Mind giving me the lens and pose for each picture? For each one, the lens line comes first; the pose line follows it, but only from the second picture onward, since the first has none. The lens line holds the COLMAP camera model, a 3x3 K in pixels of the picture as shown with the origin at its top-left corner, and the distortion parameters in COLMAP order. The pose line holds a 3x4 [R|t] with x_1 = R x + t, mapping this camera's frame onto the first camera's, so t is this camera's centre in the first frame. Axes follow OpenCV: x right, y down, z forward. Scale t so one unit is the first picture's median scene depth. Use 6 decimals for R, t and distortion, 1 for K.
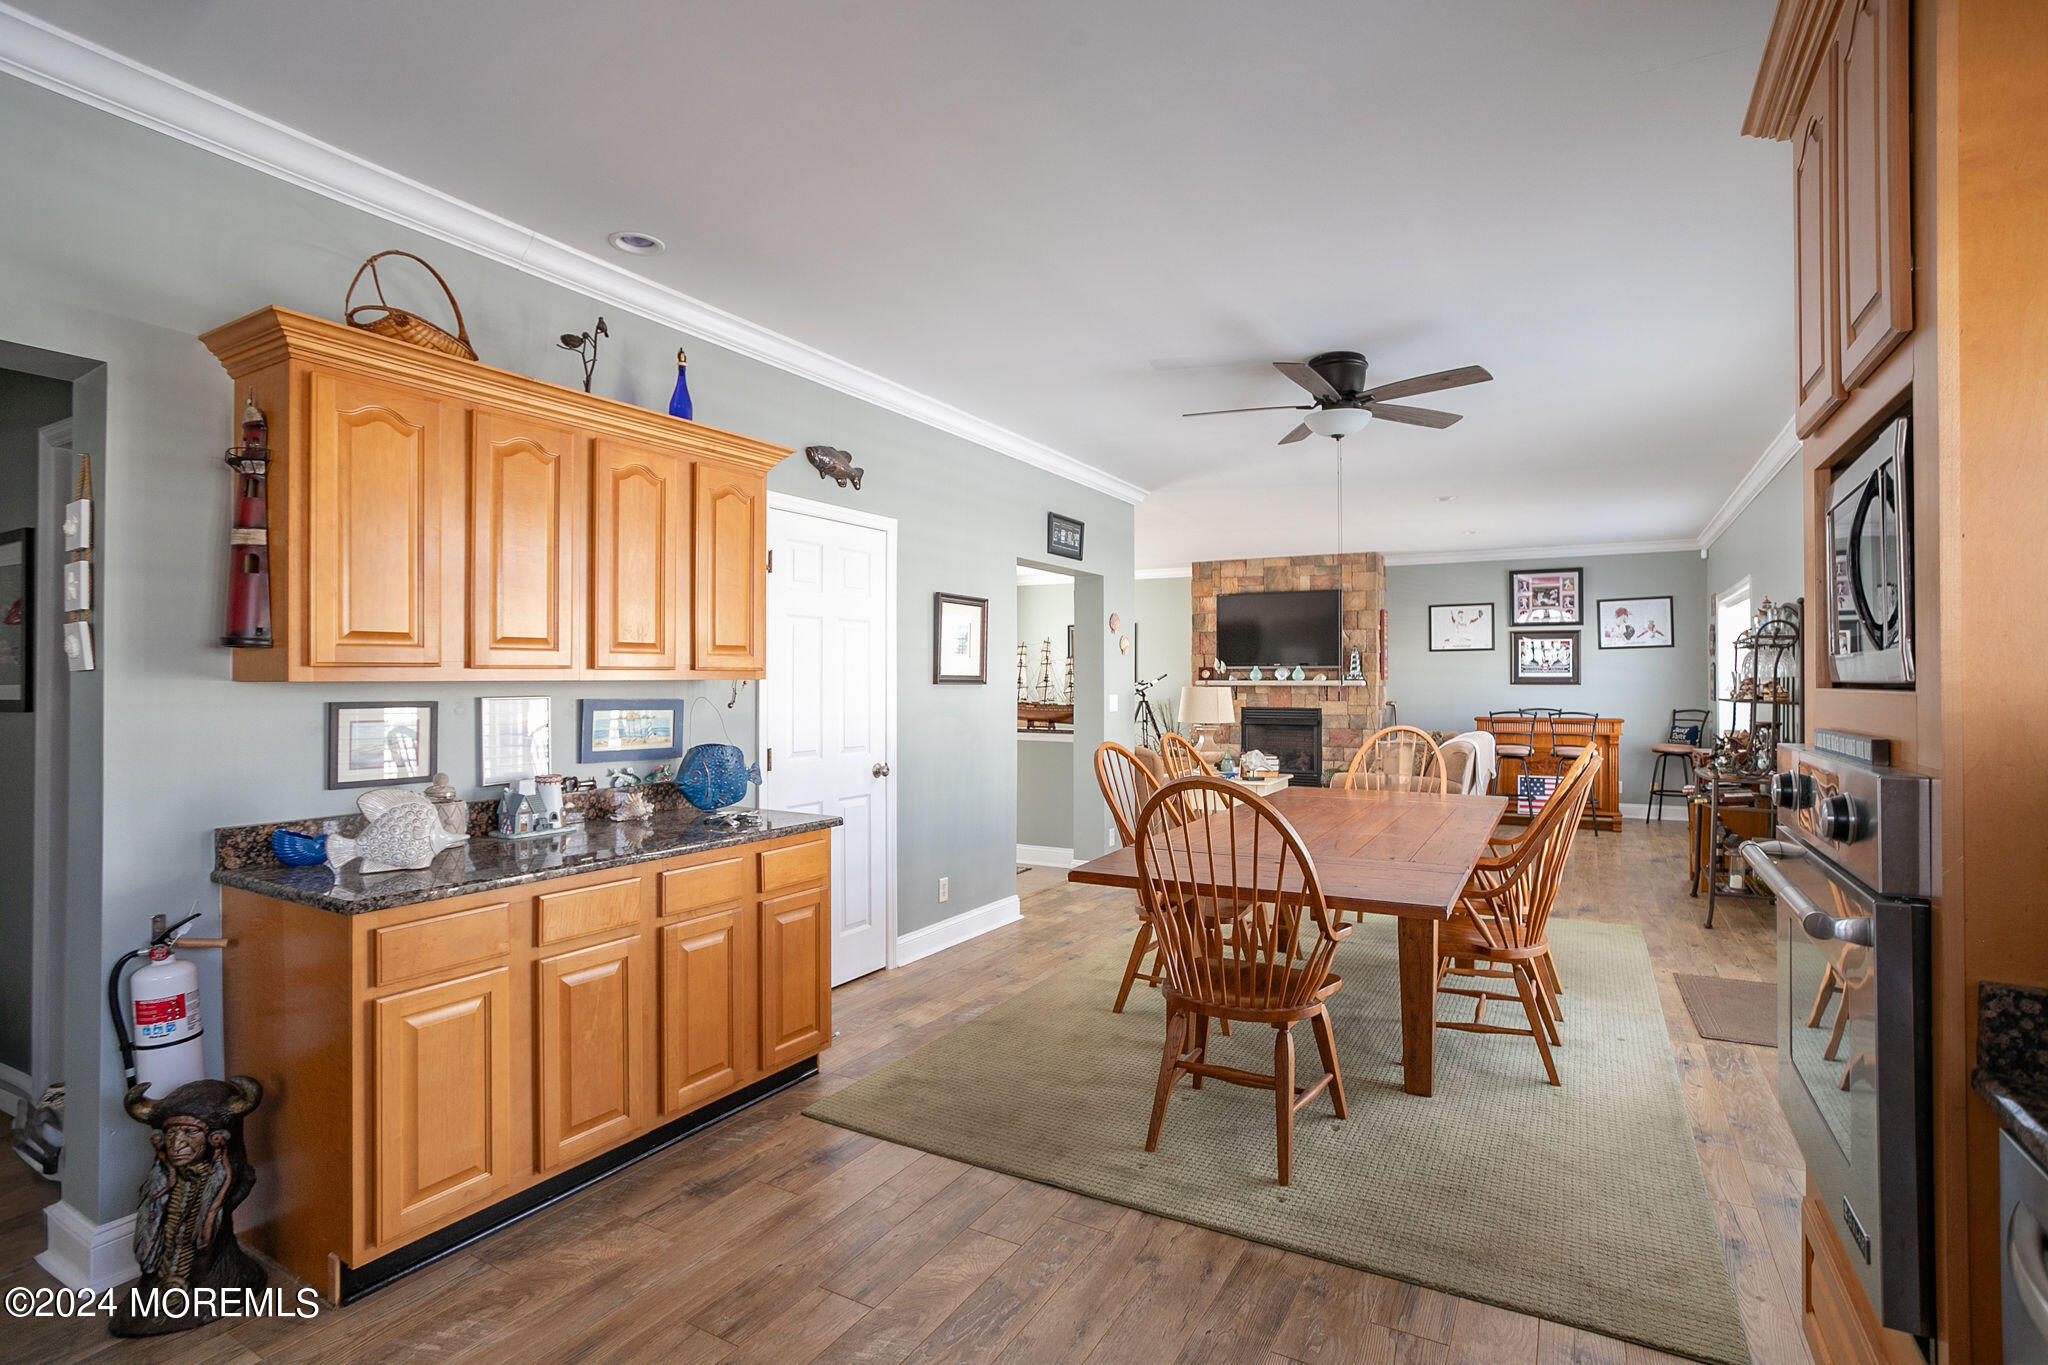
lens RADIAL K [[969.7, 0, 1024.0], [0, 969.7, 682.5], [0, 0, 1]] dist [-0.062062, 0.000412]
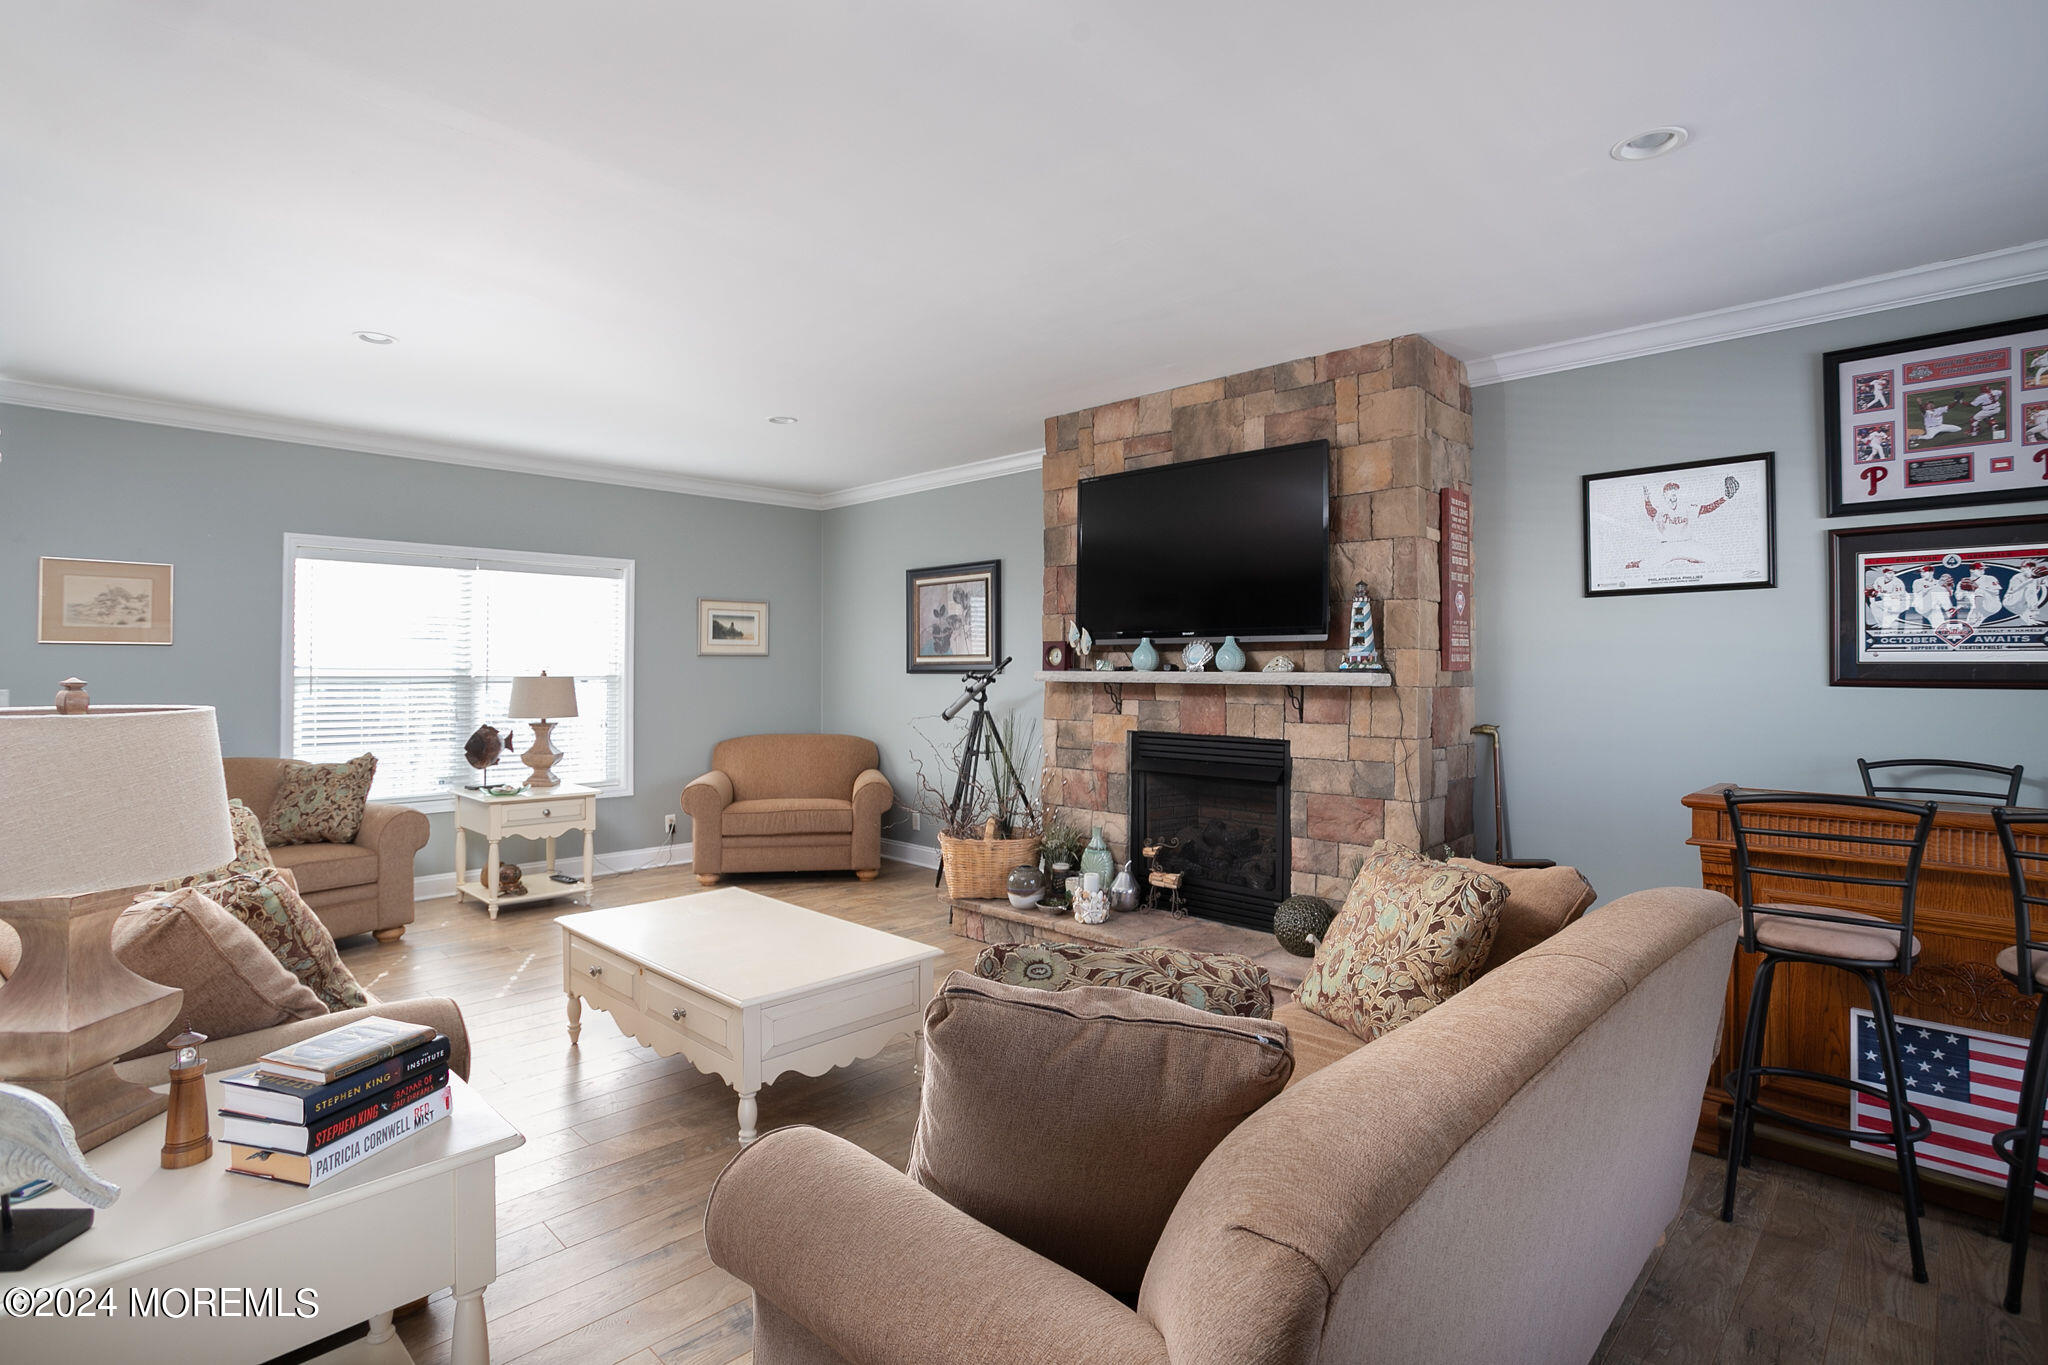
lens RADIAL K [[1000.2, 0, 1028.8], [0, 1000.2, 656.9], [0, 0, 1]] dist [-0.064275, 0.032301]
pose [[0.969883, -0.001616, -0.243564, 0.305411], [-0.001004, 0.999943, -0.010630, -0.003752], [0.243568, 0.010555, 0.969826, 0.572036]]
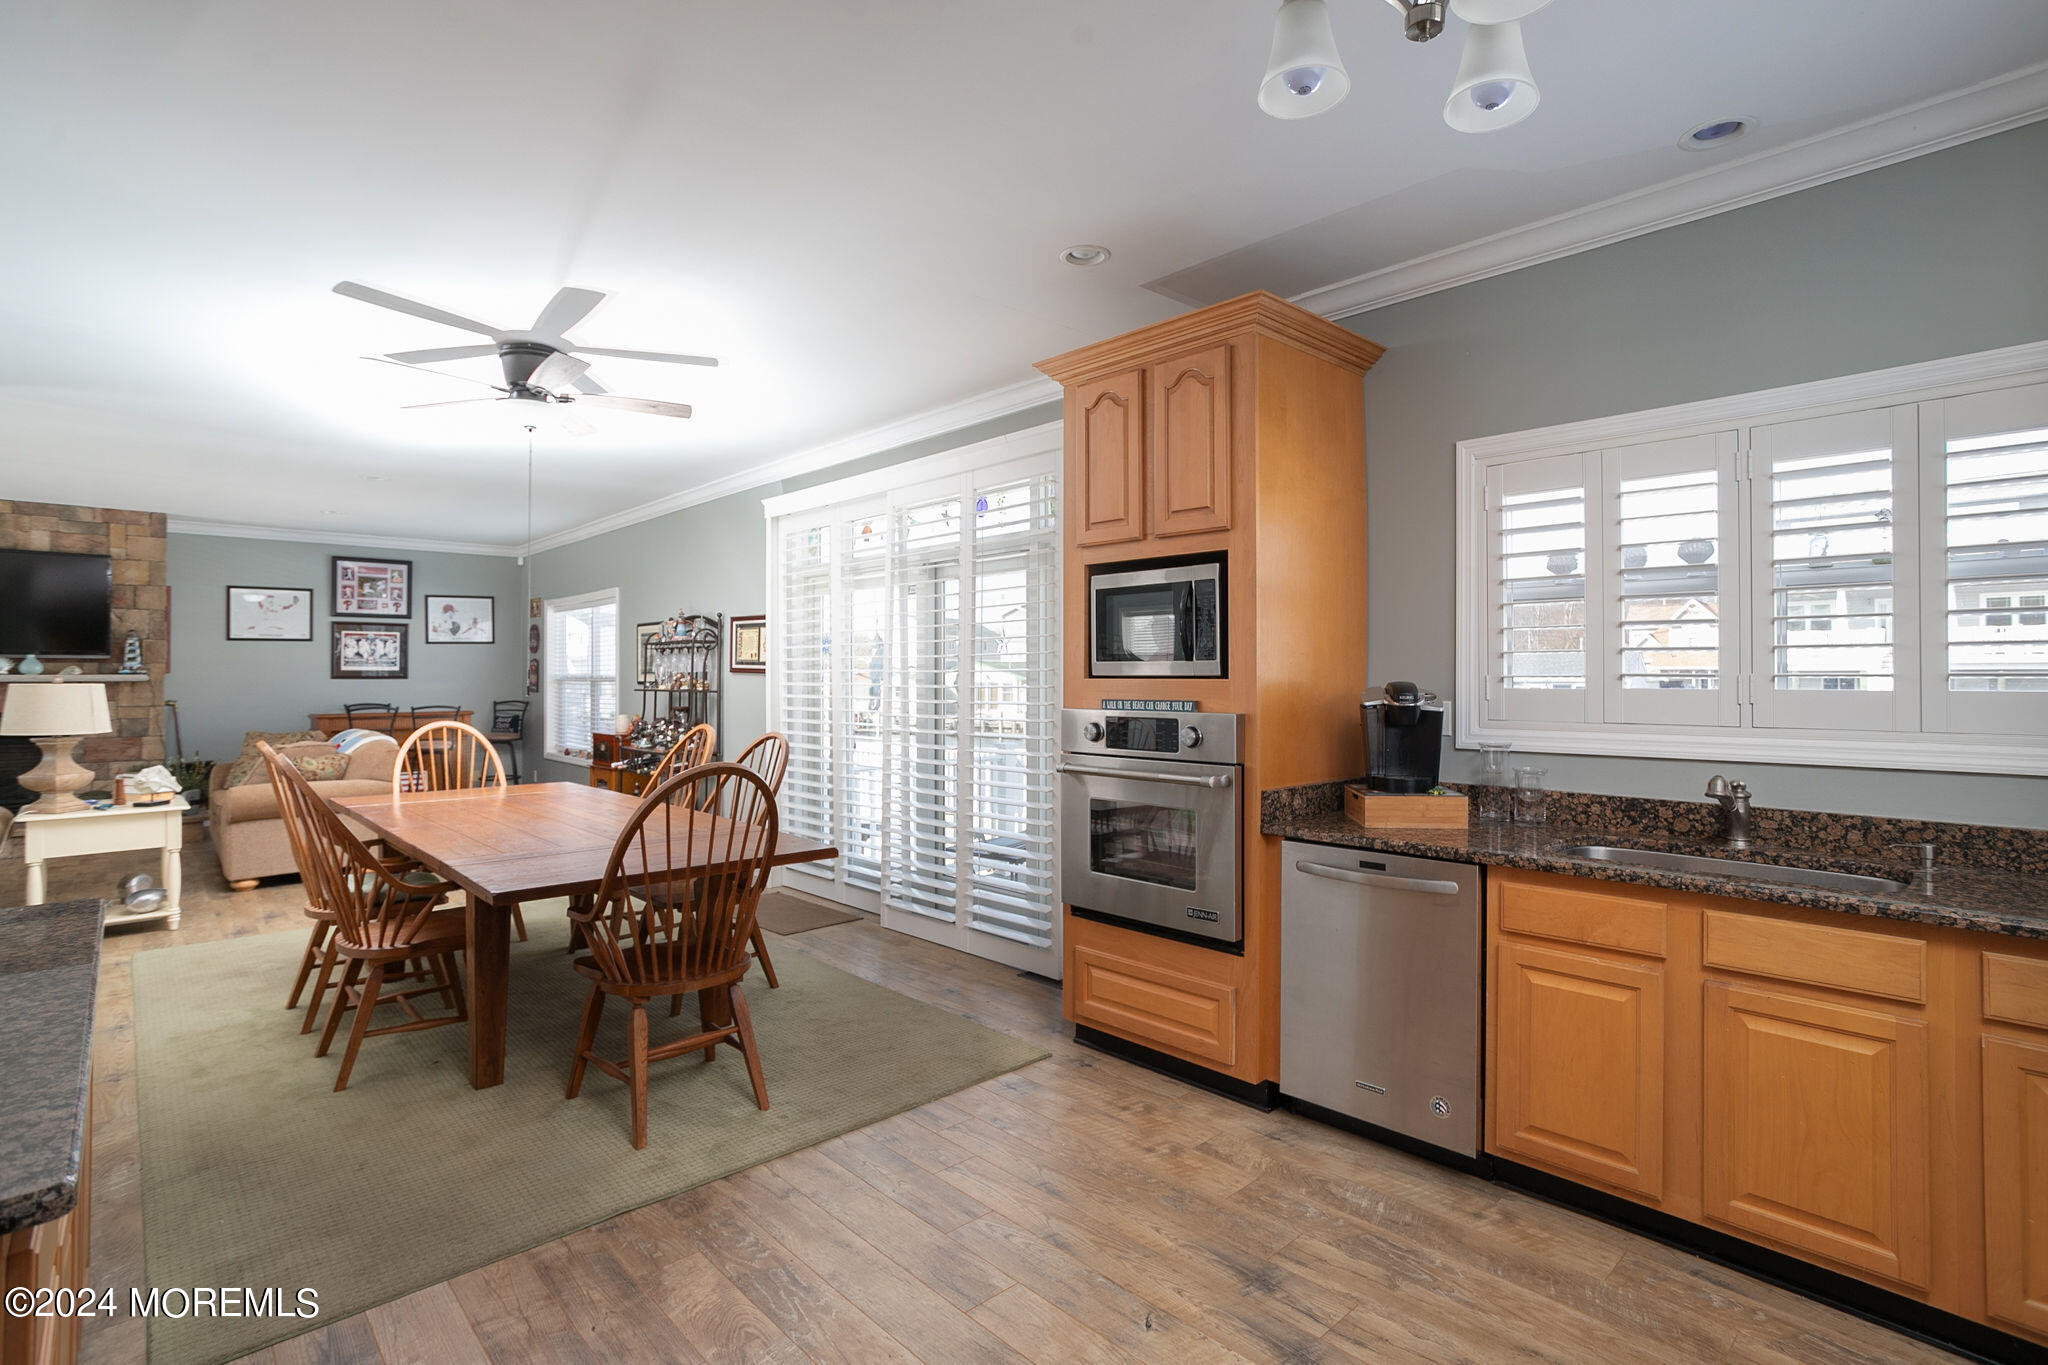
lens RADIAL K [[985.3, 0, 1027.0], [0, 985.3, 659.7], [0, 0, 1]] dist [-0.060249, 0.027613]
pose [[0.288242, 0.013688, 0.957460, -0.183875], [0.002906, 0.999881, -0.015170, -0.000159], [-0.957553, 0.007155, 0.288168, 0.081032]]
